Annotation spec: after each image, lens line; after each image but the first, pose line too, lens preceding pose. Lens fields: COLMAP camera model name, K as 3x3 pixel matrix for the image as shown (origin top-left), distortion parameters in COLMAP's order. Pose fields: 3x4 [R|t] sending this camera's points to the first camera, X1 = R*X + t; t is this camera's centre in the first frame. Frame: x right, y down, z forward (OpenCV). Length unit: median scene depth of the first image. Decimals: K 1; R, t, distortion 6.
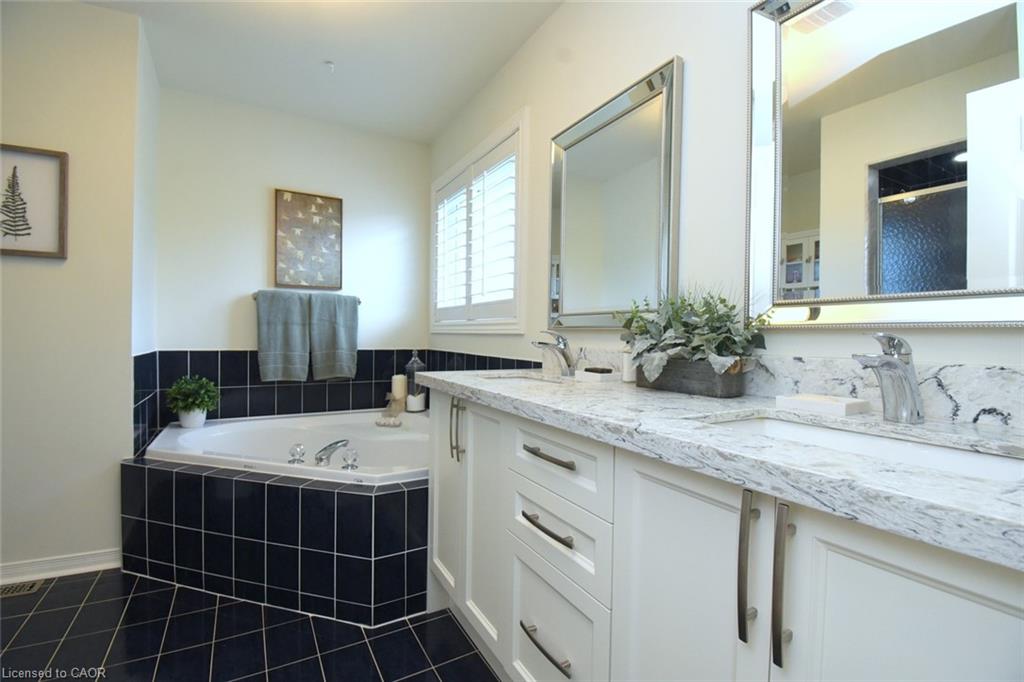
lens RADIAL K [[453.5, 0, 506.5], [0, 453.5, 342.6], [0, 0, 1]] dist [0.020331, -0.027123]
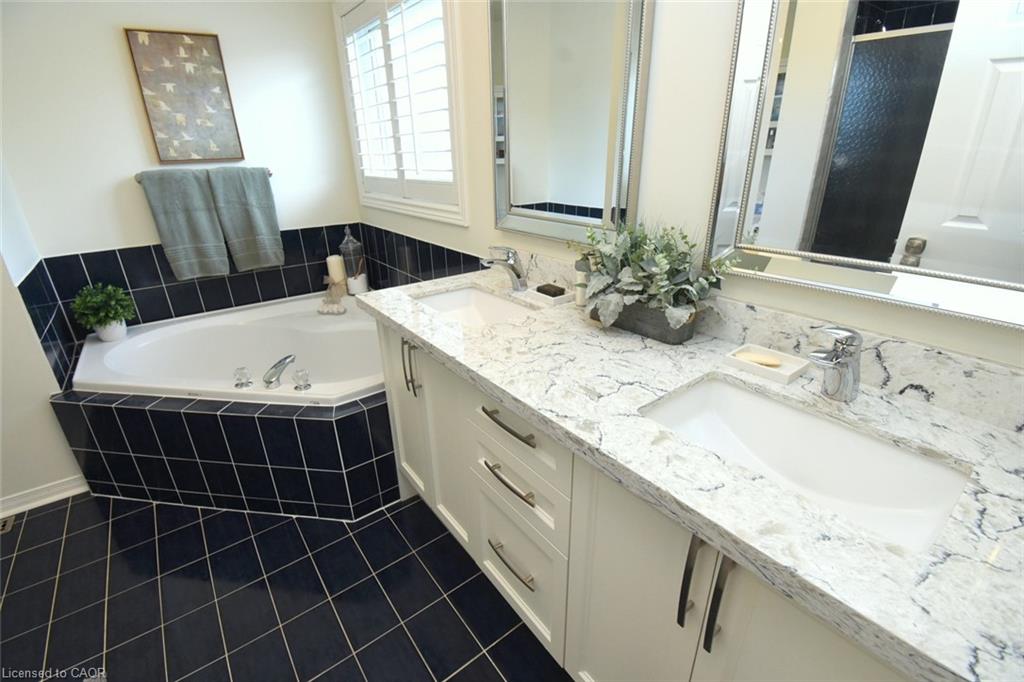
lens RADIAL K [[453.5, 0, 506.5], [0, 453.5, 342.6], [0, 0, 1]] dist [0.020331, -0.027123]
pose [[0.990859, -0.084625, 0.105054, -0.001724], [0.039326, 0.926140, 0.375123, -0.163546], [-0.129040, -0.367563, 0.921003, 0.067391]]
